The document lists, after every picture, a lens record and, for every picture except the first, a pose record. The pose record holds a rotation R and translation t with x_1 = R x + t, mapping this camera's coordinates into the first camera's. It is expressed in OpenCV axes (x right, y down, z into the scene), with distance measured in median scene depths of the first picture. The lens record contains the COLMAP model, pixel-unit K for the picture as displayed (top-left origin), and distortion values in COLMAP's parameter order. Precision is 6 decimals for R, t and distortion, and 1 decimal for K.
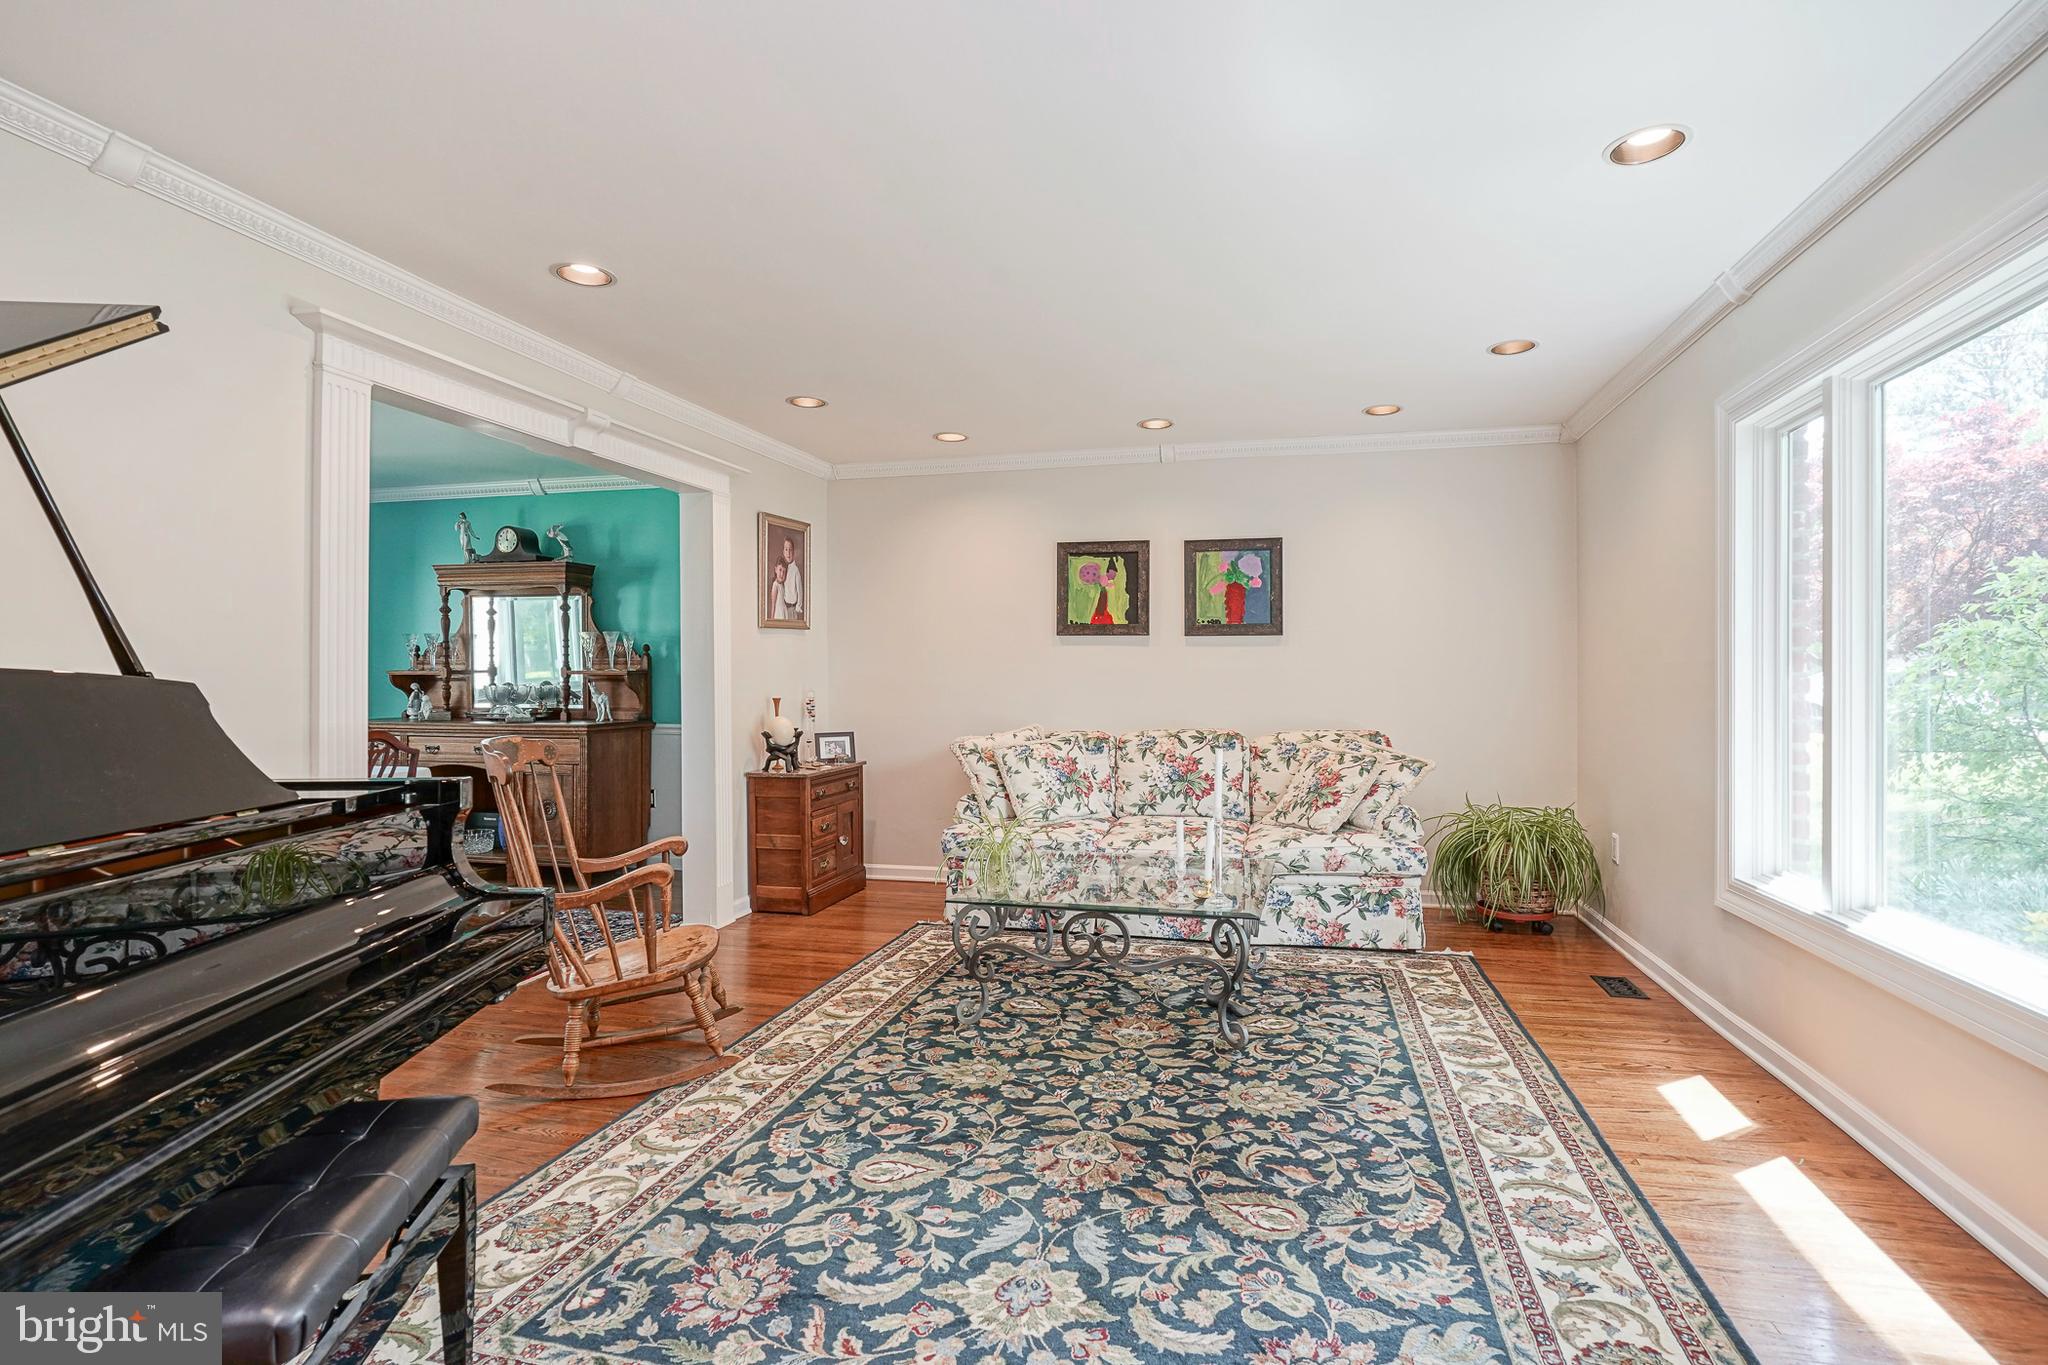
lens RADIAL K [[988.8, 0, 1030.4], [0, 988.8, 685.9], [0, 0, 1]] dist [-0.009843, 0.004235]
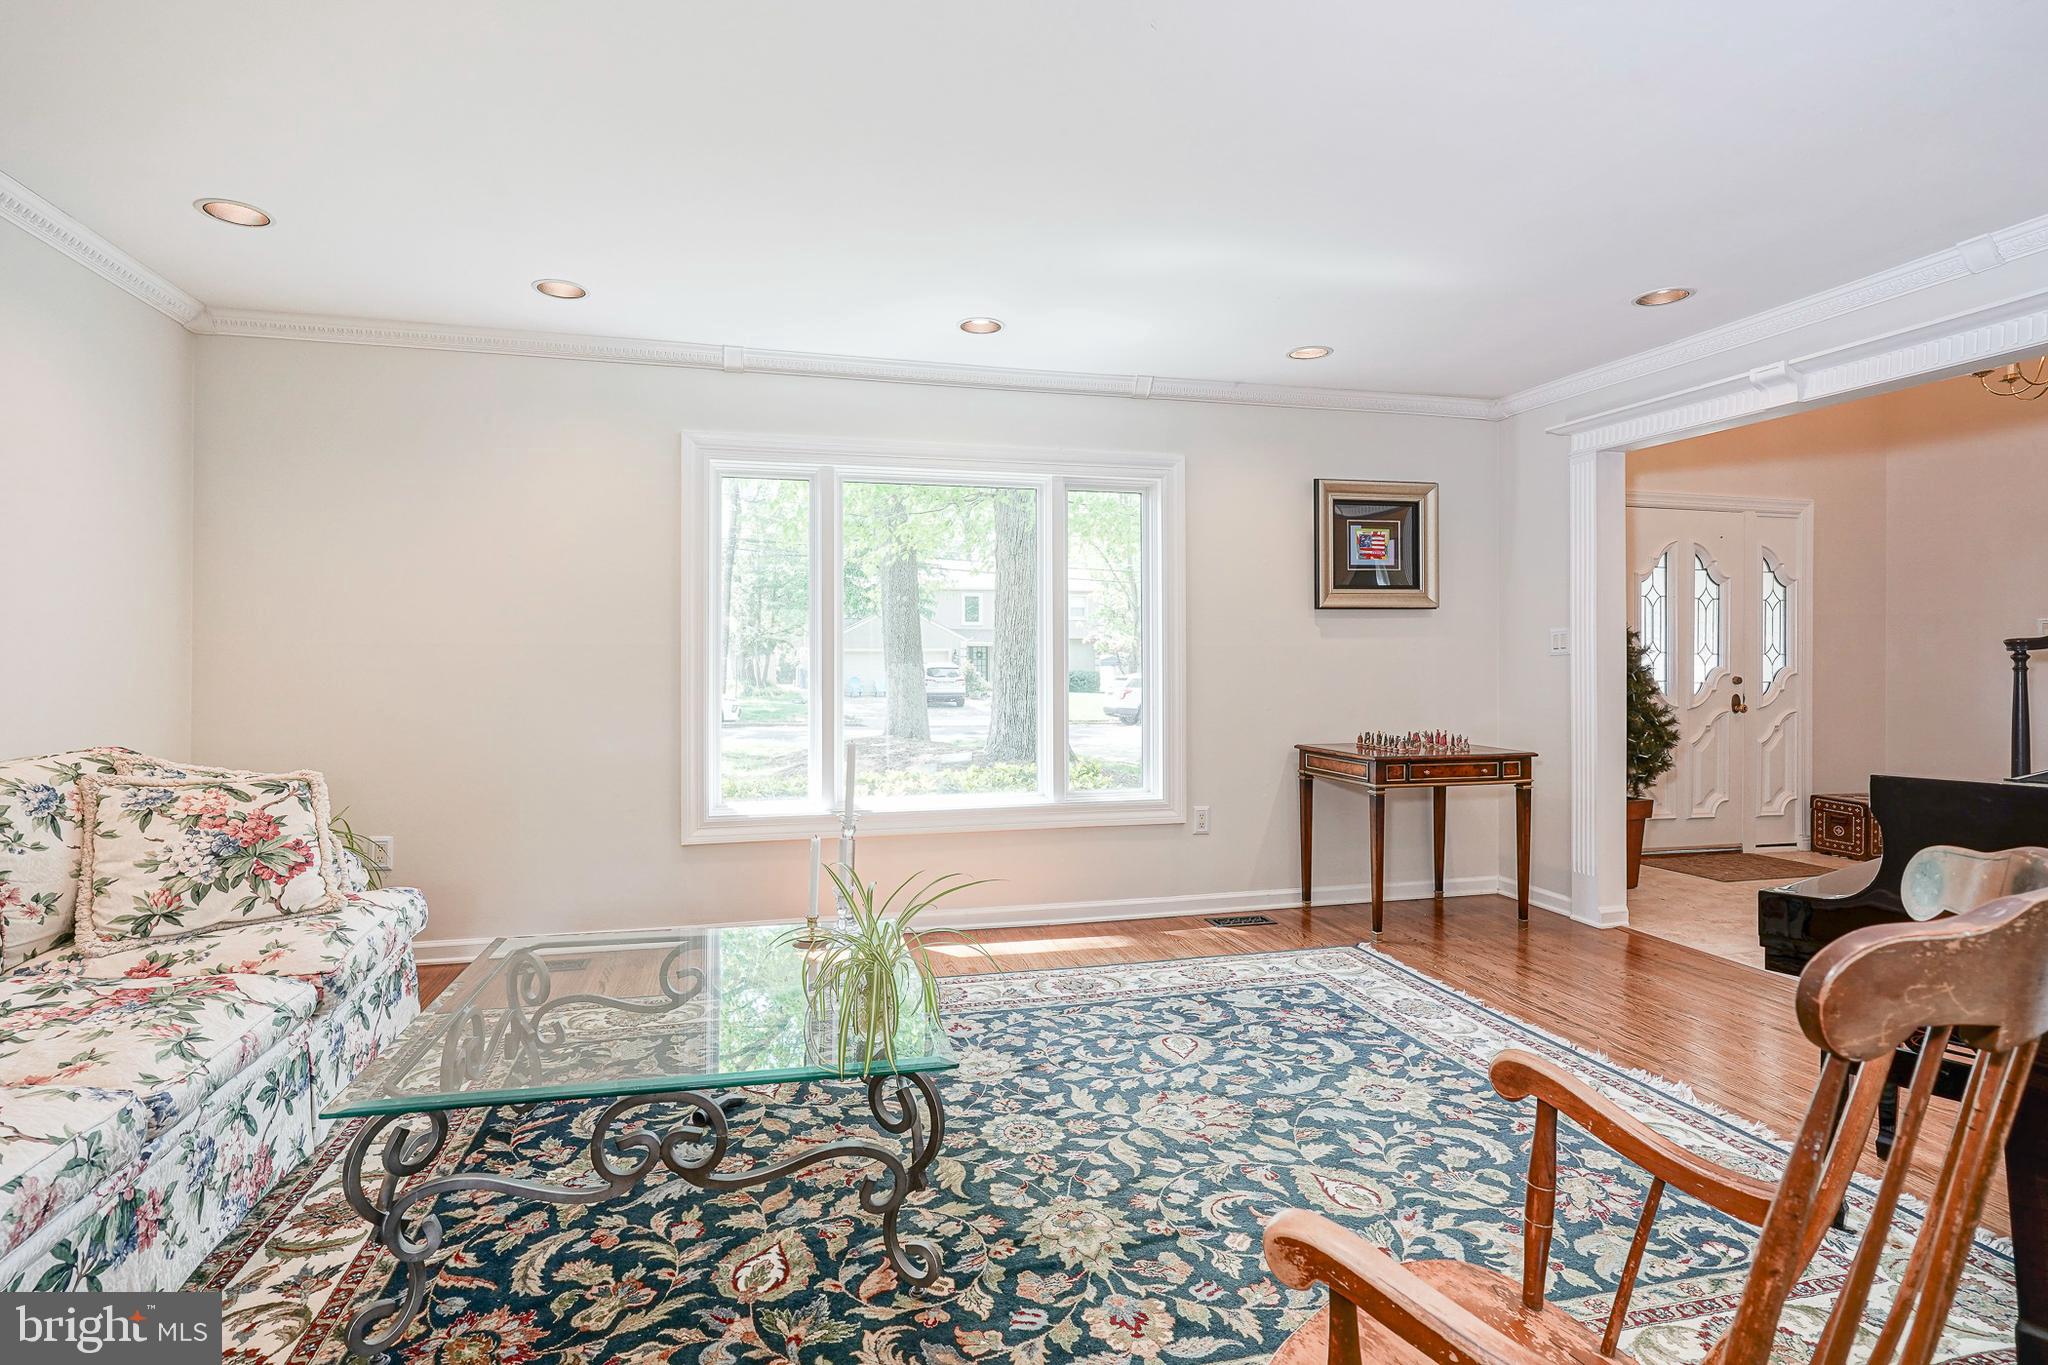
lens RADIAL K [[988.8, 0, 1024.6], [0, 988.8, 666.7], [0, 0, 1]] dist [-0.009843, 0.004235]
pose [[-0.484575, -0.001026, 0.874749, -0.828916], [0.002091, 0.999995, 0.002331, 0.001224], [-0.874747, 0.002959, -0.484570, 1.775021]]
